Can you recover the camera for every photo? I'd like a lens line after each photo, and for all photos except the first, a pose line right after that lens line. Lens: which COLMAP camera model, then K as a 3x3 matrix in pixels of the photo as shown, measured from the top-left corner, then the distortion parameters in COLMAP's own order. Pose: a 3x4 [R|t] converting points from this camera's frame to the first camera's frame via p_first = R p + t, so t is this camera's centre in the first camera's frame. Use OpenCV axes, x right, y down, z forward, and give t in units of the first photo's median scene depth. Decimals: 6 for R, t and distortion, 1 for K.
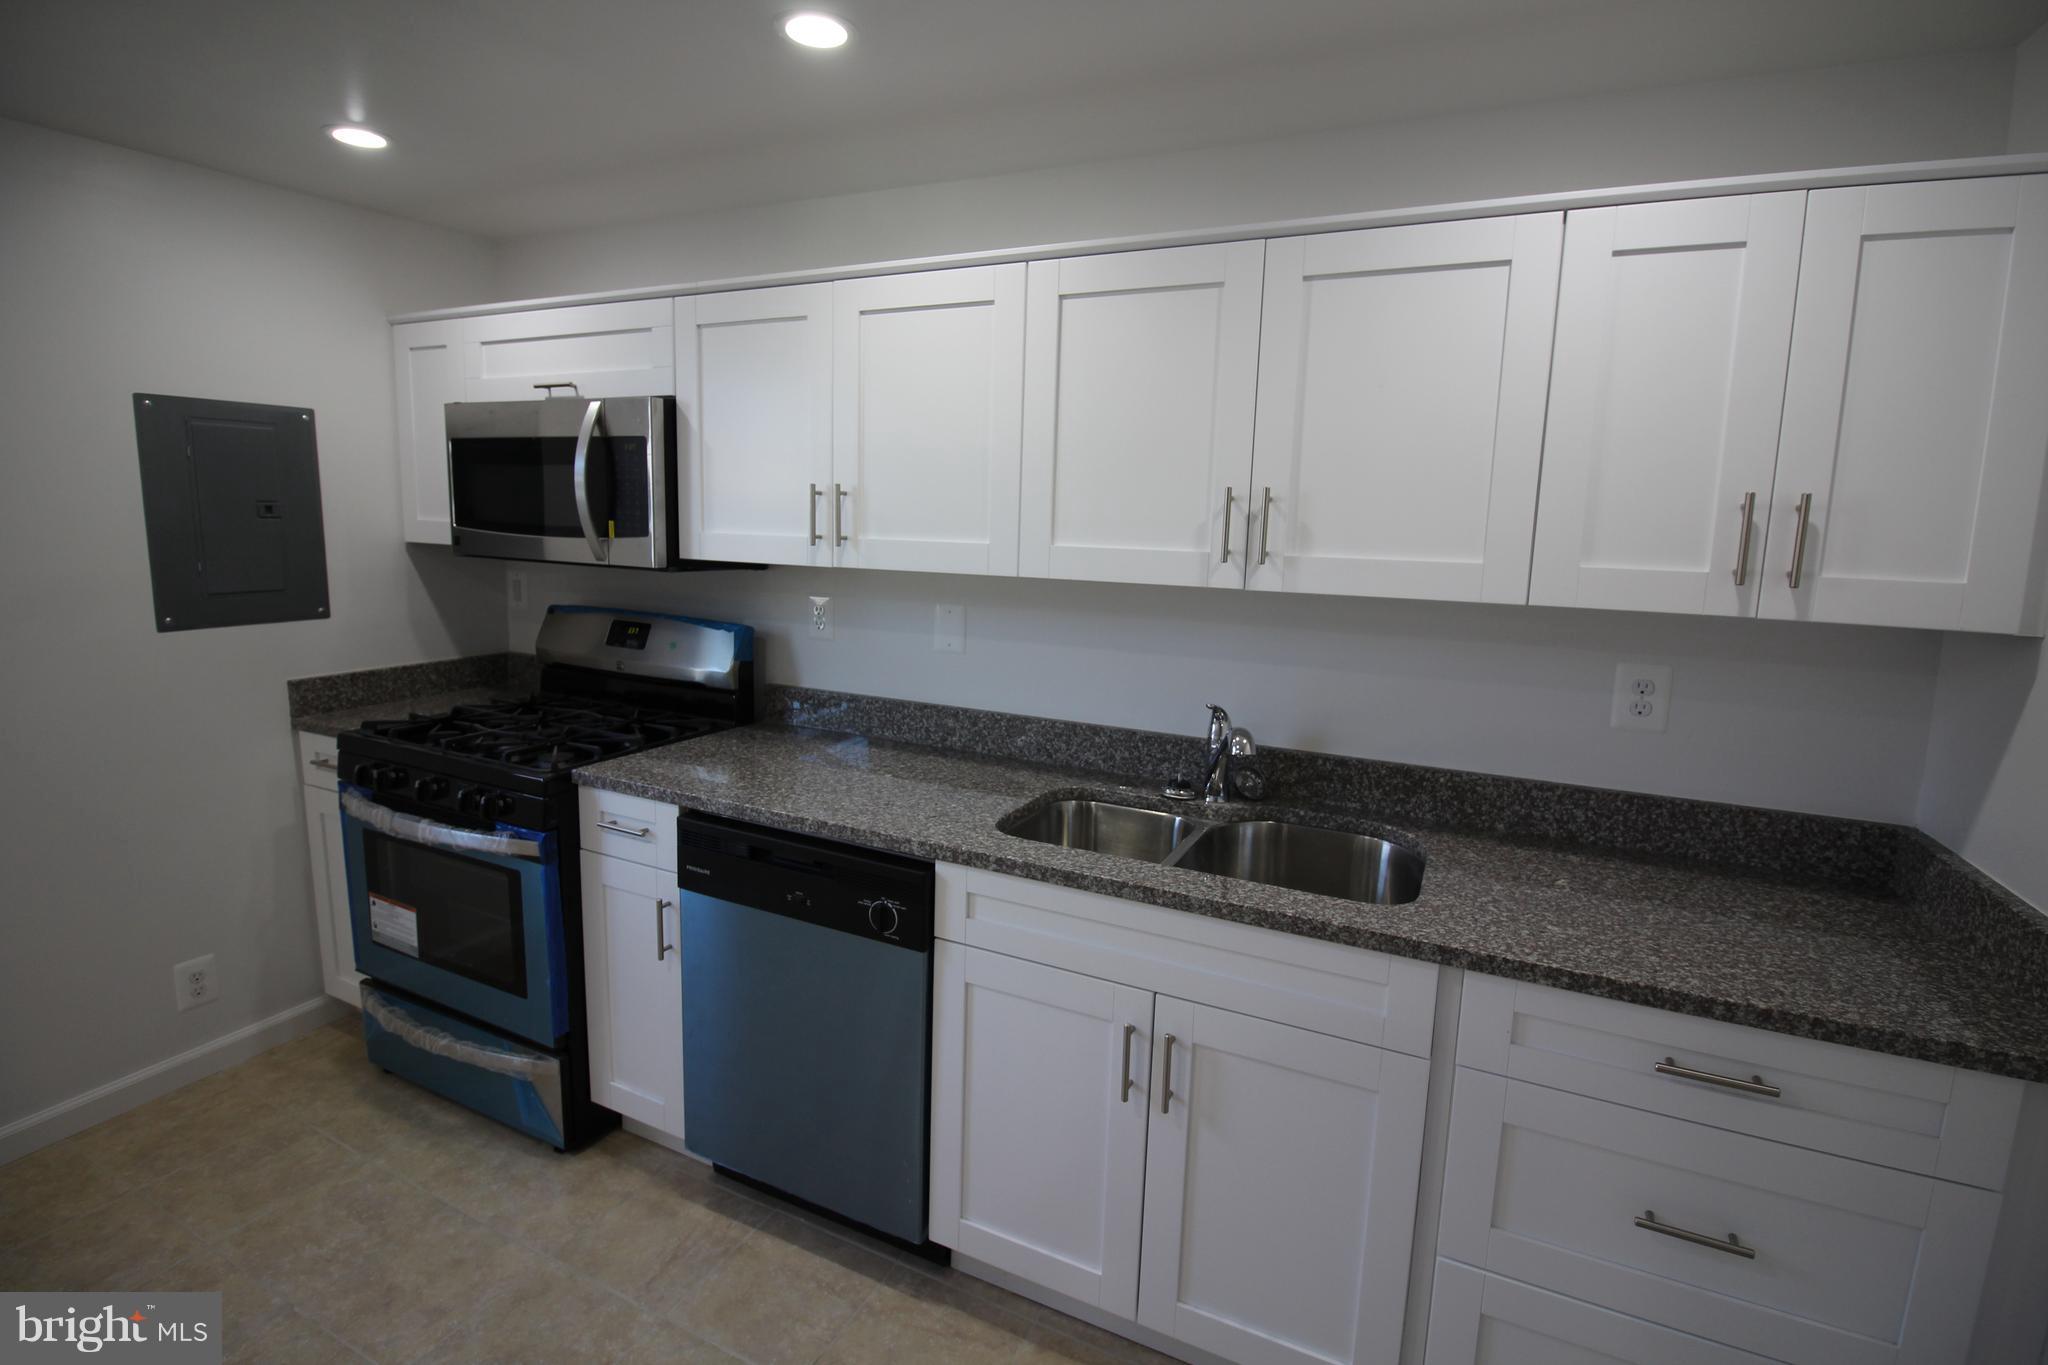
lens RADIAL K [[934.2, 0, 1028.6], [0, 934.2, 654.3], [0, 0, 1]] dist [-0.001421, 0.000002]
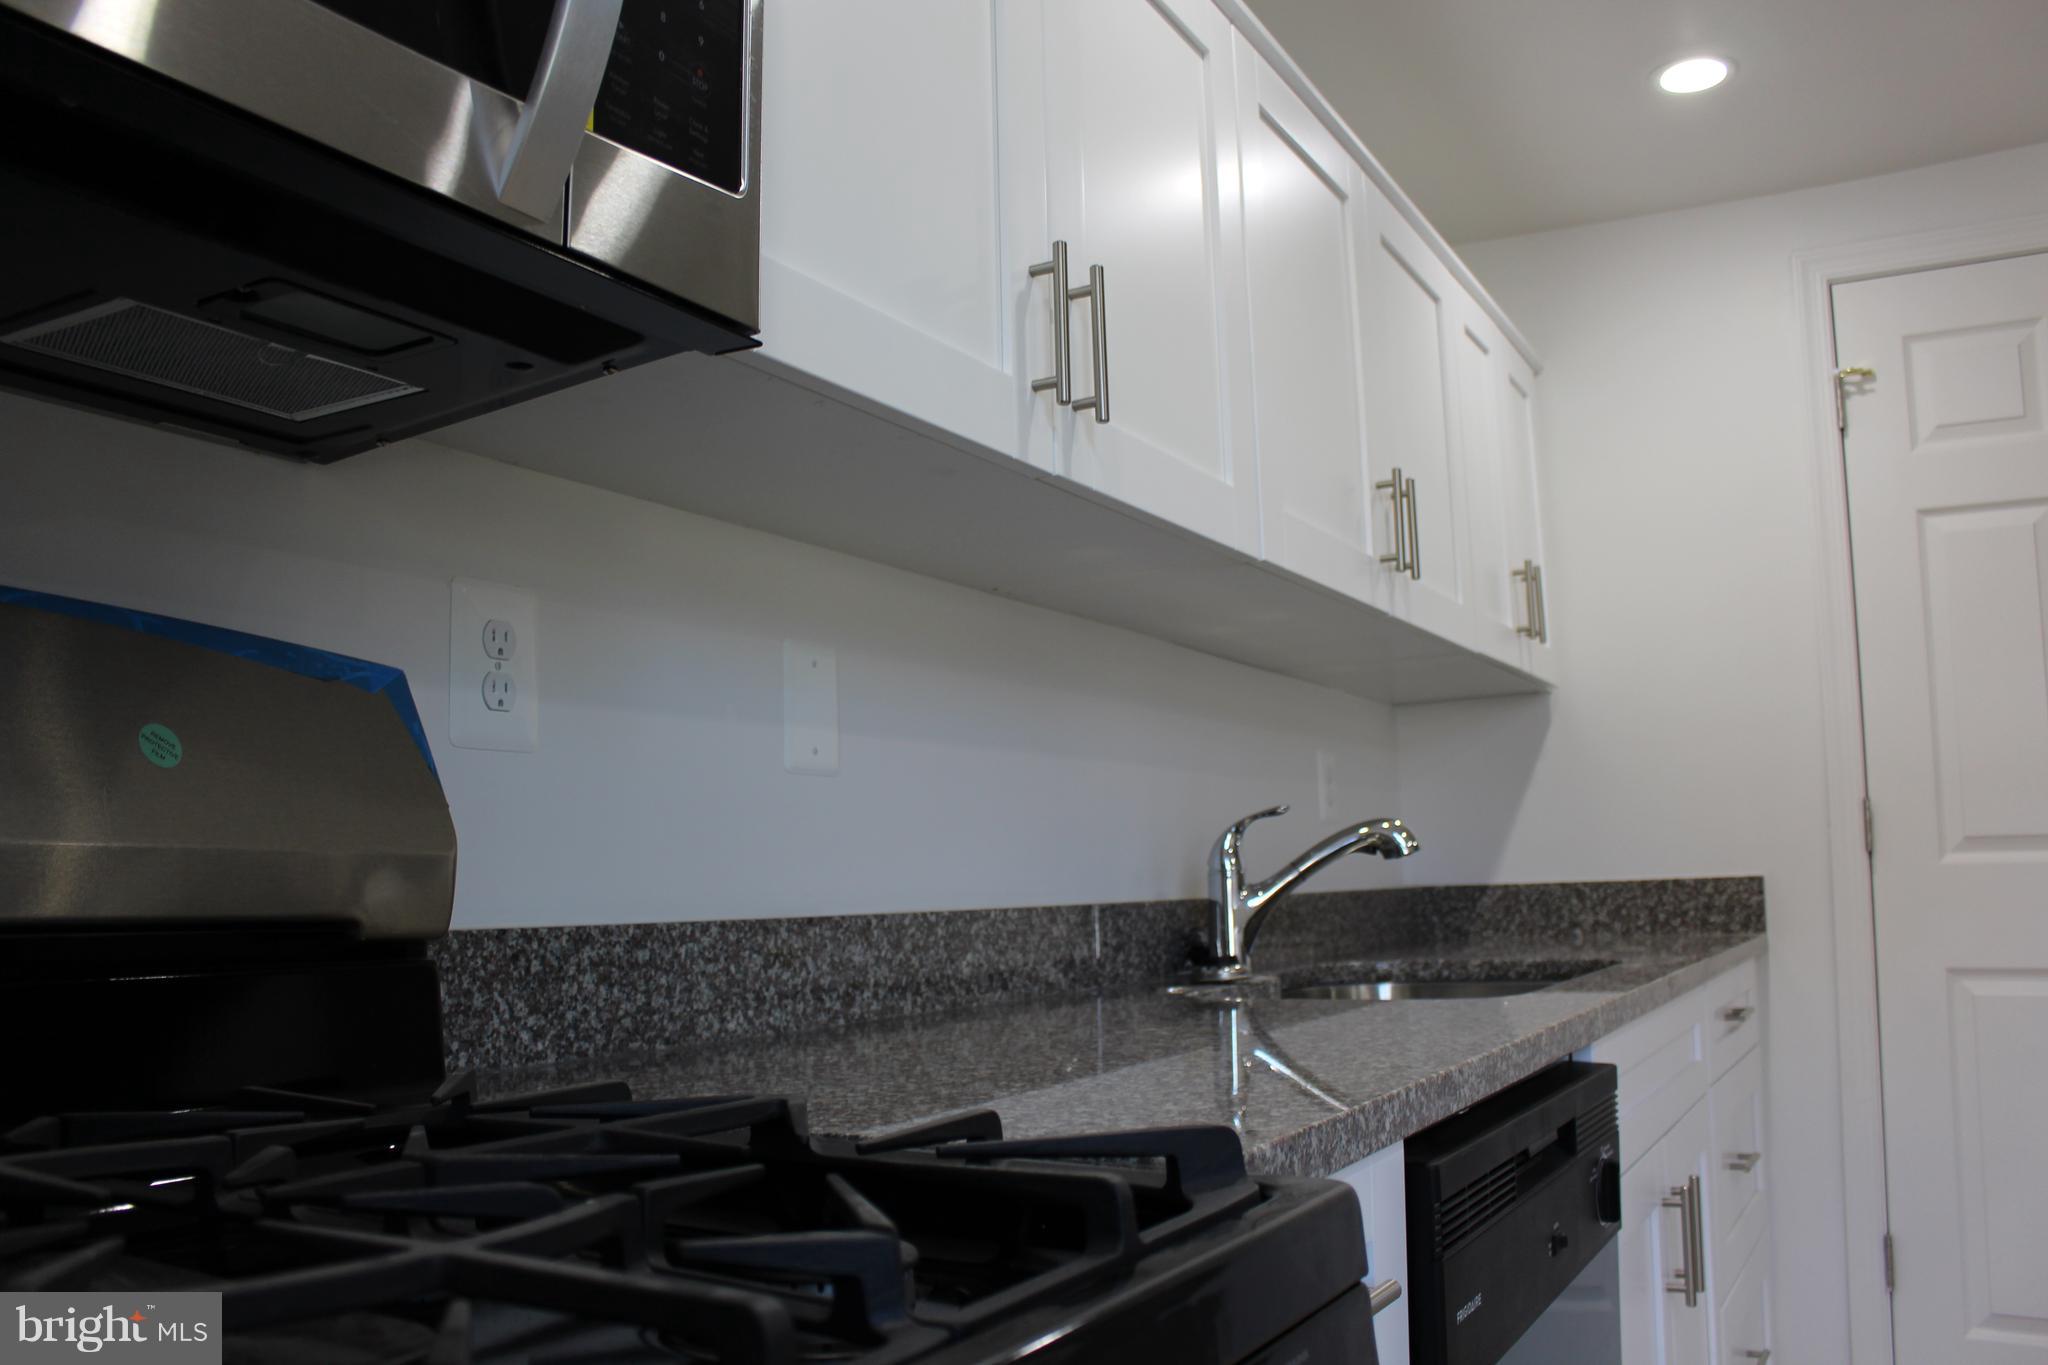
lens RADIAL K [[1686.4, 0, 1024.0], [0, 1686.4, 682.5], [0, 0, 1]] dist [-0.081474, 0.003000]
pose [[0.082908, 0.083990, 0.993012, -0.812450], [0.164507, 0.981618, -0.096761, 0.045437], [-0.982885, 0.171380, 0.067567, 0.928116]]
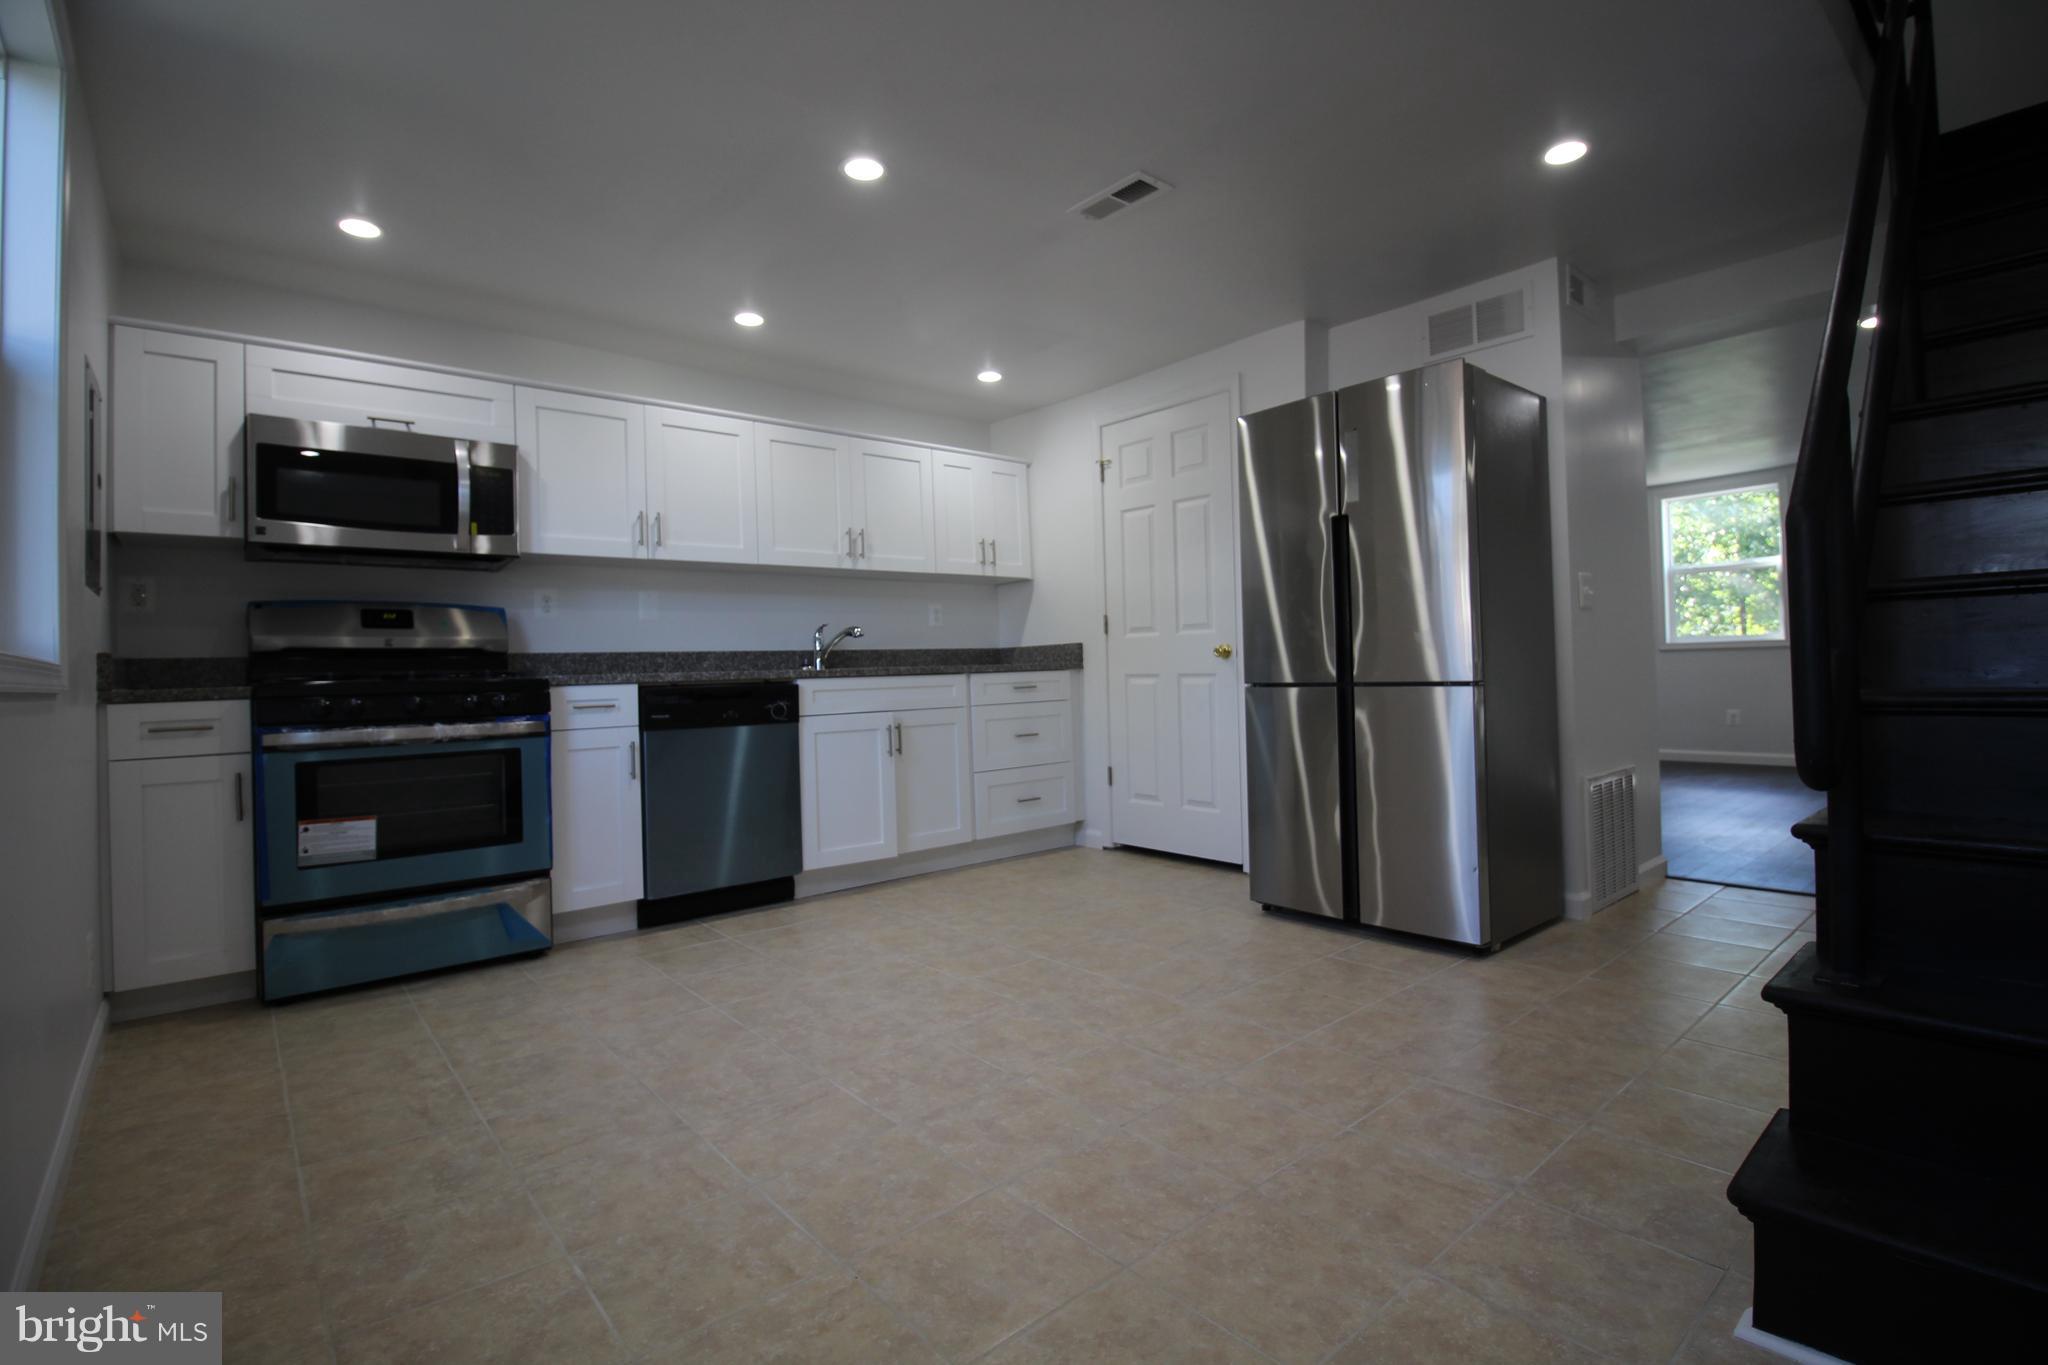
lens RADIAL K [[934.2, 0, 1028.6], [0, 934.2, 654.3], [0, 0, 1]] dist [-0.001421, 0.000002]
pose [[0.418308, -0.029496, 0.907826, -1.425327], [0.172435, 0.983875, -0.047488, 0.273734], [-0.891787, 0.176406, 0.416649, -0.318740]]
